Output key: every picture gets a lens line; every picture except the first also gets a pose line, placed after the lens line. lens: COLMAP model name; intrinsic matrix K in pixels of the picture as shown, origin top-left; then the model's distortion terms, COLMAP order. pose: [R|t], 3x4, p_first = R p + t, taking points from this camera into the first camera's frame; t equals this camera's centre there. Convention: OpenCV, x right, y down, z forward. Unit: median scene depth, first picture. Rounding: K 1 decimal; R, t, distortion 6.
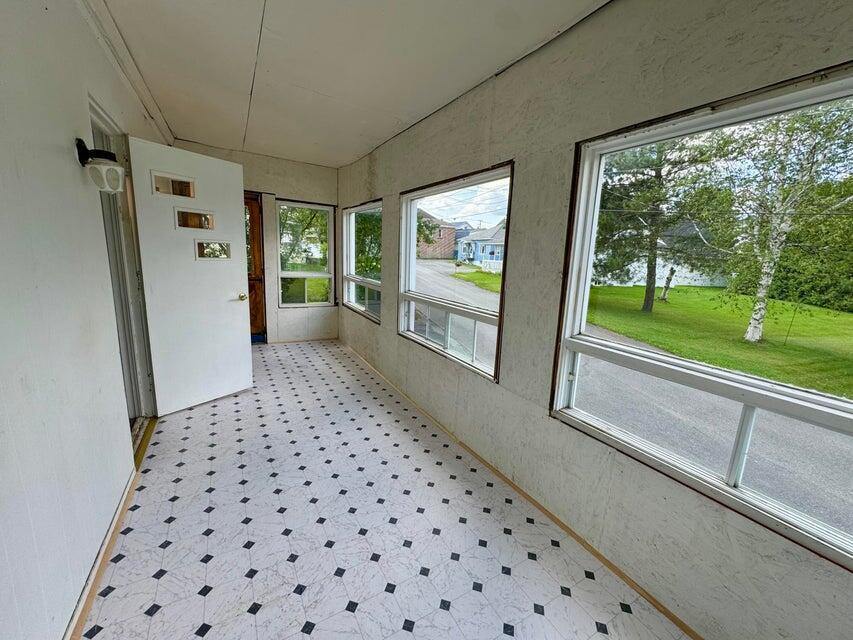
lens RADIAL K [[342.2, 0, 427.7], [0, 342.2, 318.1], [0, 0, 1]] dist [0.000236, 0.000155]
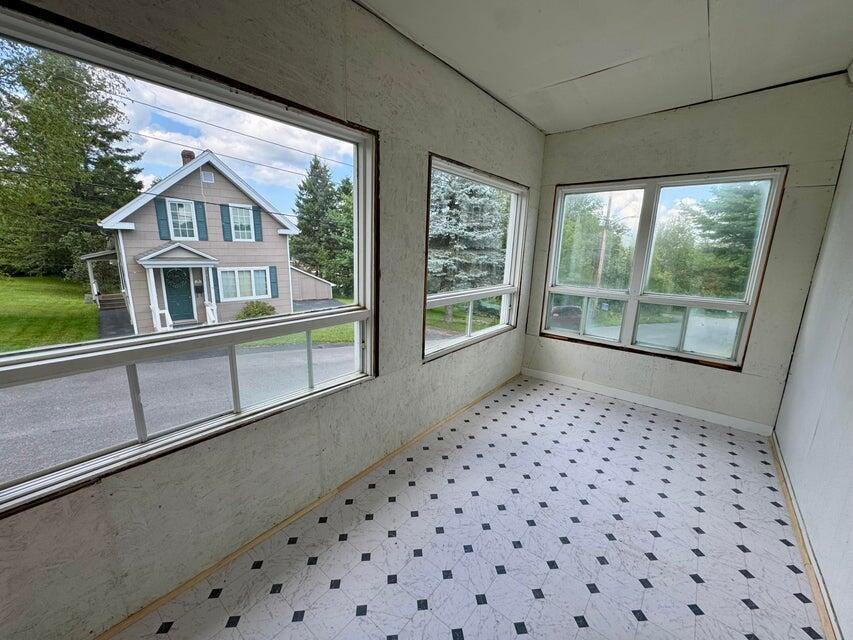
lens RADIAL K [[342.2, 0, 427.7], [0, 342.2, 318.1], [0, 0, 1]] dist [0.000236, 0.000155]
pose [[-0.348789, -0.244461, 0.904757, -0.777513], [0.130861, 0.943221, 0.305301, -0.270479], [-0.928020, 0.224883, -0.296995, 1.325559]]
